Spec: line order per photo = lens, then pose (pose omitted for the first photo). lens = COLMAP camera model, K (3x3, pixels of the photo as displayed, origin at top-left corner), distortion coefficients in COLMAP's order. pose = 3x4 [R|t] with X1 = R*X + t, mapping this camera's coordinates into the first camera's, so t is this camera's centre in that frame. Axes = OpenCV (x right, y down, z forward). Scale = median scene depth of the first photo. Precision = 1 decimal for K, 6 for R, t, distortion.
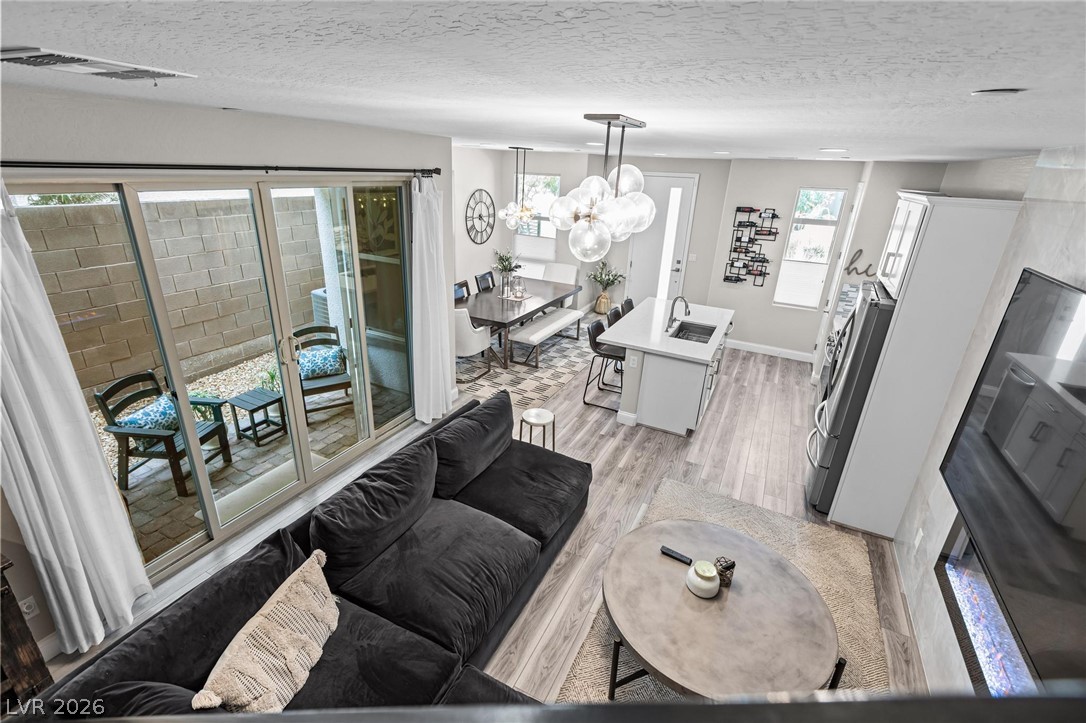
lens RADIAL K [[501.1, 0, 542.5], [0, 501.1, 367.8], [0, 0, 1]] dist [0.000427, 0.000246]
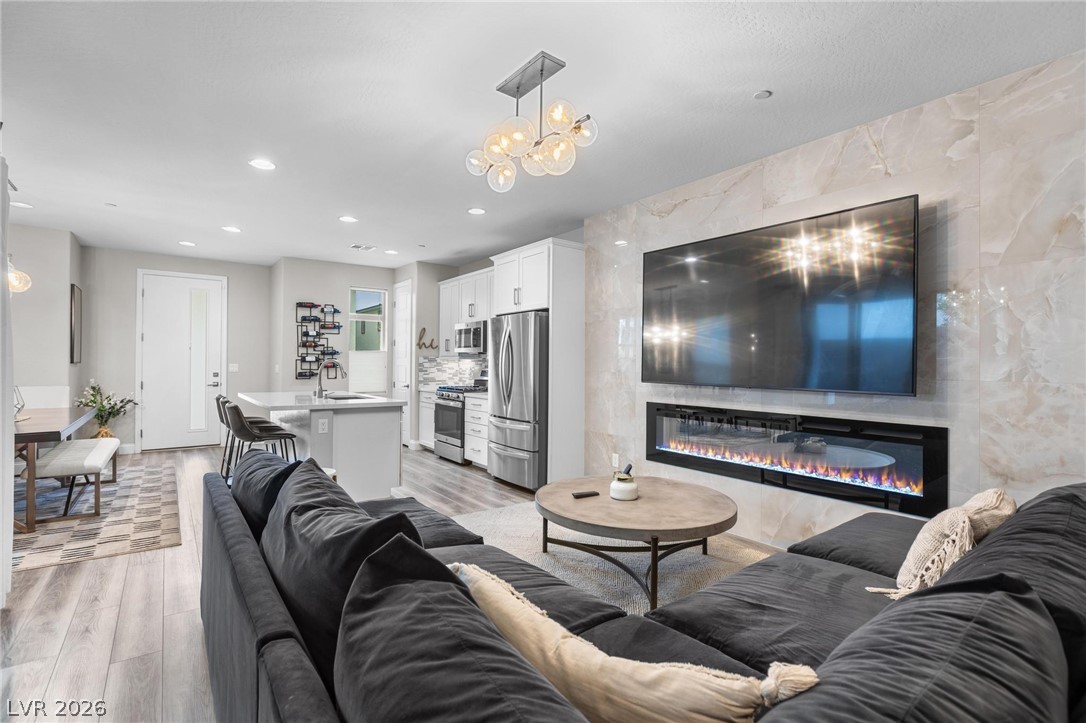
lens RADIAL K [[499.7, 0, 541.4], [0, 499.7, 357.4], [0, 0, 1]] dist [-0.006992, -0.001102]
pose [[0.446007, -0.027062, 0.894620, -0.269849], [0.352773, 0.923943, -0.147924, 0.090761], [-0.822575, 0.381573, 0.421631, 0.222802]]
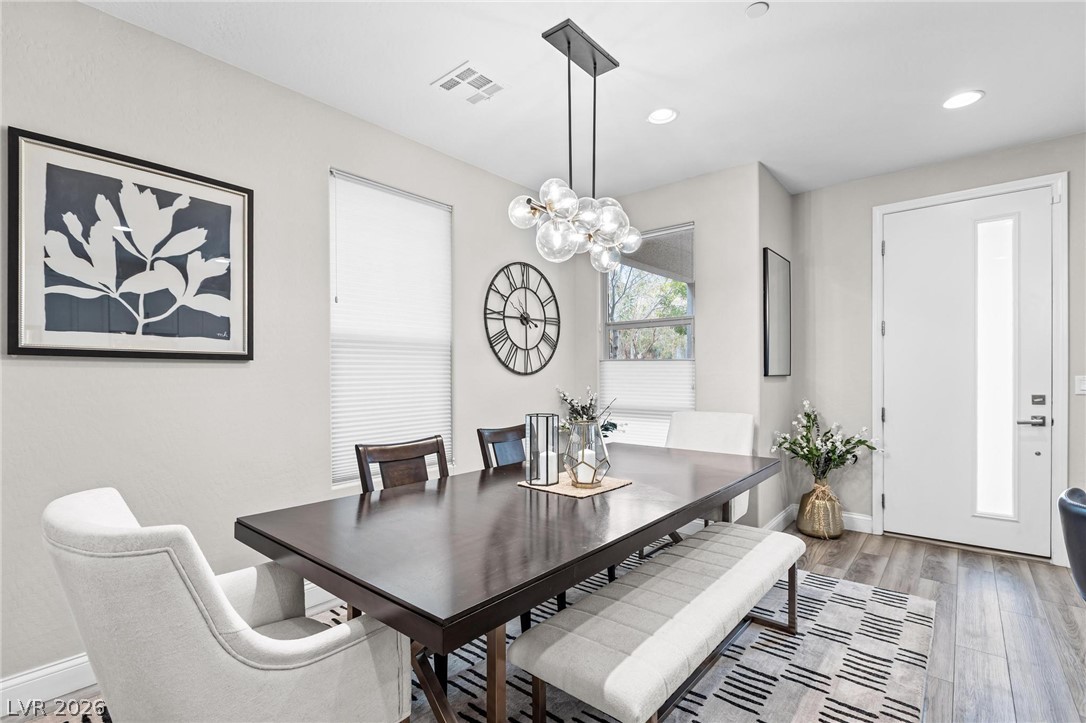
lens RADIAL K [[499.7, 0, 541.0], [0, 499.7, 377.8], [0, 0, 1]] dist [-0.006992, -0.001102]
pose [[0.970130, -0.044180, -0.238529, 0.001938], [-0.049110, 0.927147, -0.371465, -0.084204], [0.237563, 0.372083, 0.897284, 0.675774]]
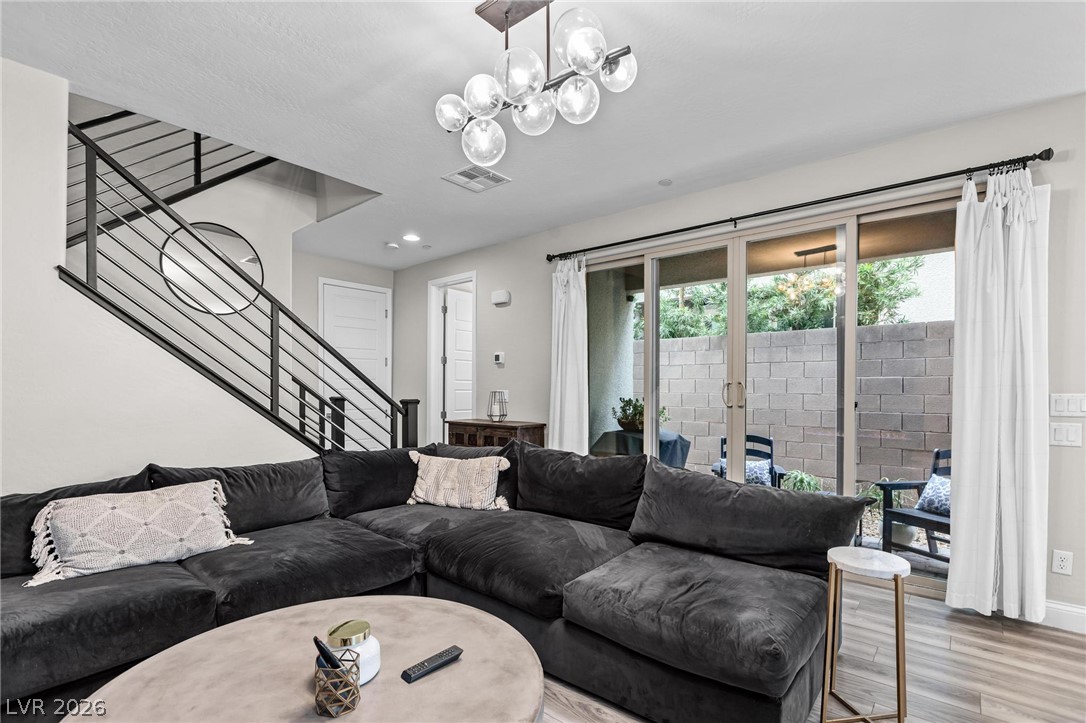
lens RADIAL K [[499.7, 0, 543.4], [0, 499.7, 395.6], [0, 0, 1]] dist [-0.006992, -0.001102]
pose [[-0.236938, -0.022484, -0.971264, 0.283322], [-0.383022, 0.920920, 0.072119, 0.021088], [0.892835, 0.389104, -0.226813, 0.447794]]
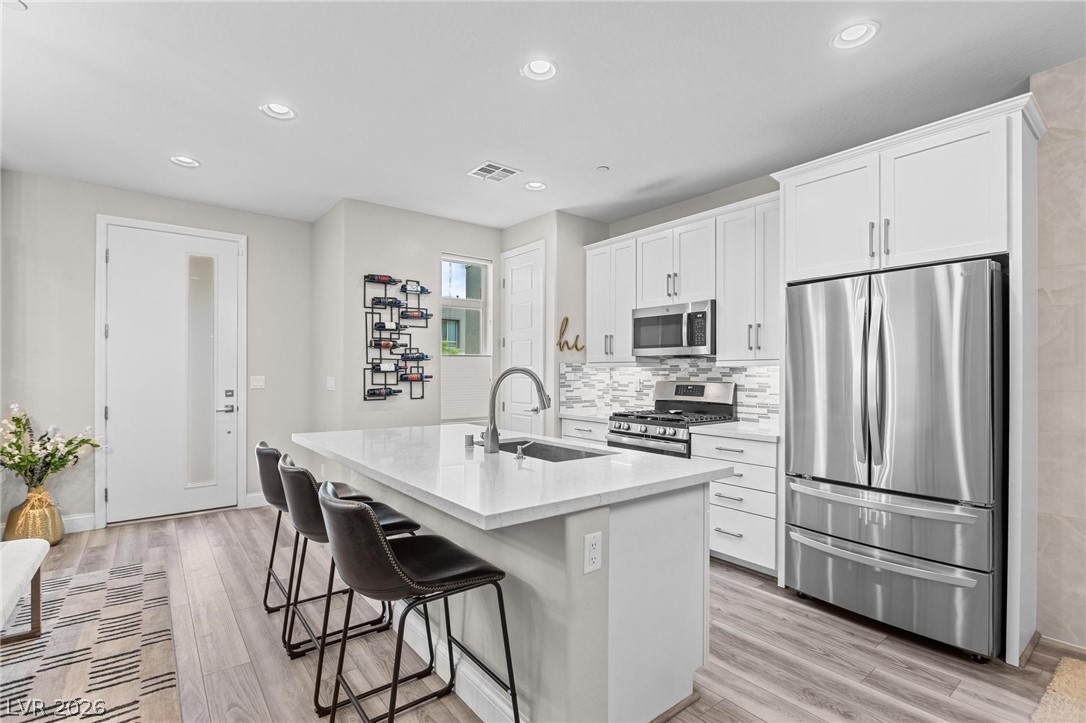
lens RADIAL K [[499.7, 0, 541.5], [0, 499.7, 371.1], [0, 0, 1]] dist [-0.006992, -0.001102]
pose [[0.424817, -0.037958, 0.904483, -0.065545], [0.359030, 0.924250, -0.129841, -0.058868], [-0.831040, 0.379895, 0.406265, 0.603904]]
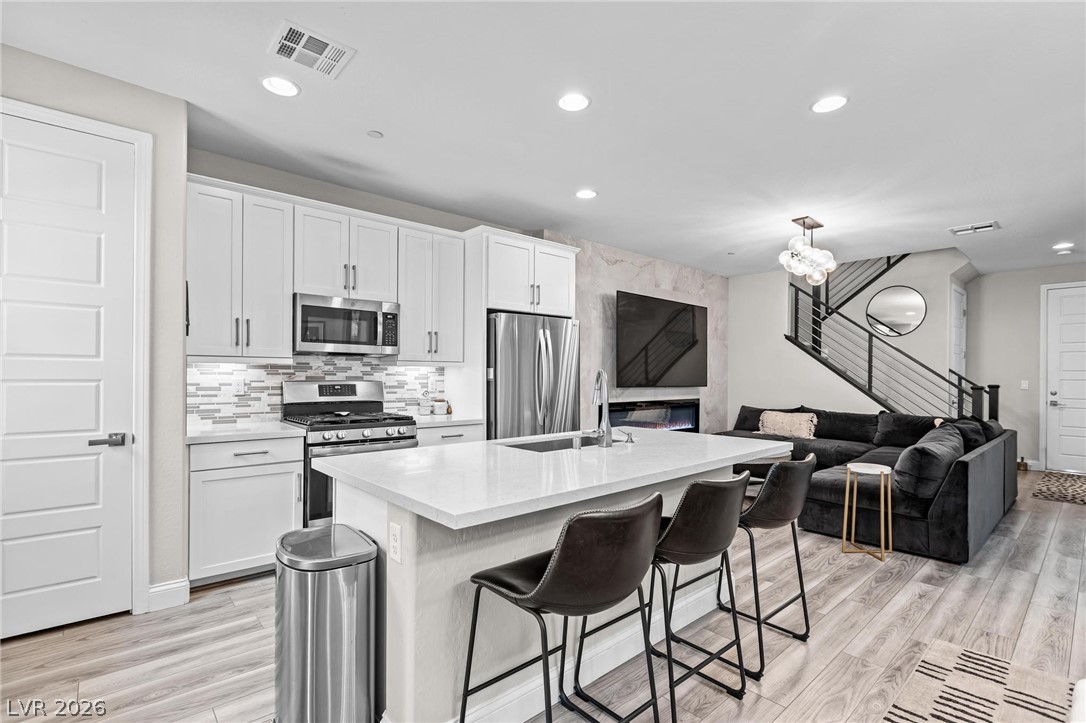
lens RADIAL K [[499.7, 0, 545.7], [0, 499.7, 372.1], [0, 0, 1]] dist [-0.006992, -0.001102]
pose [[-0.926591, -0.047322, 0.373081, 0.109038], [0.100233, 0.925090, 0.366282, -0.238010], [-0.362467, 0.376789, -0.852437, 1.057536]]
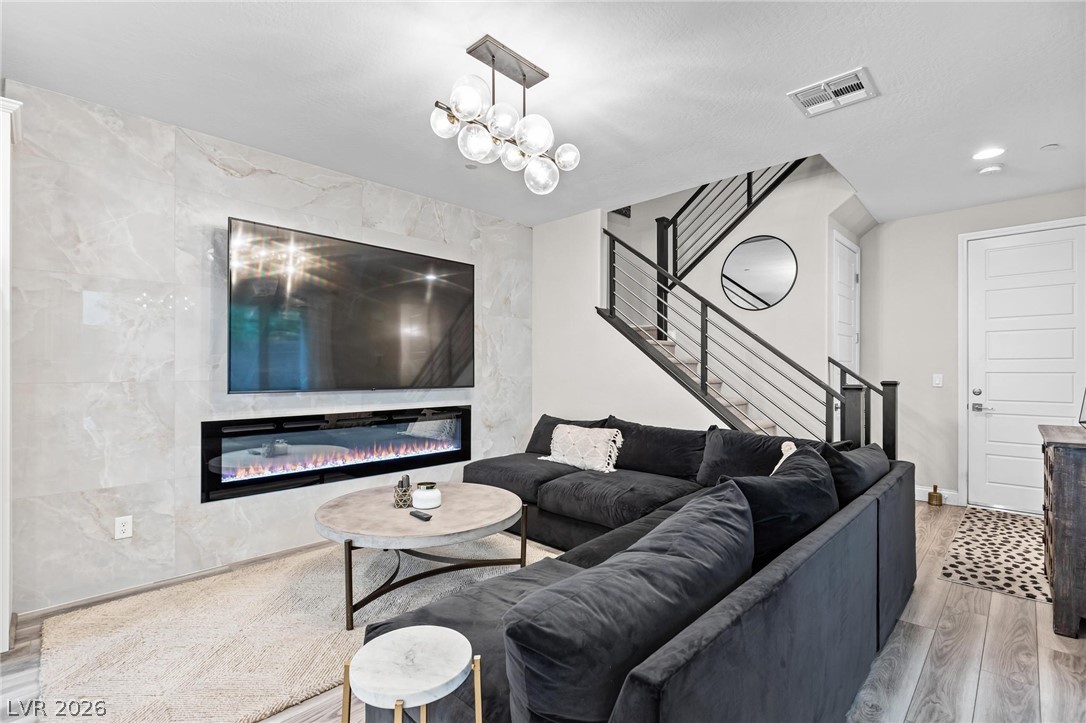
lens RADIAL K [[499.7, 0, 543.1], [0, 499.7, 366.6], [0, 0, 1]] dist [-0.006992, -0.001102]
pose [[-0.952309, -0.039978, 0.302504, -0.084365], [0.079212, 0.925002, 0.371614, -0.081240], [-0.294673, 0.377853, -0.877721, 0.657835]]
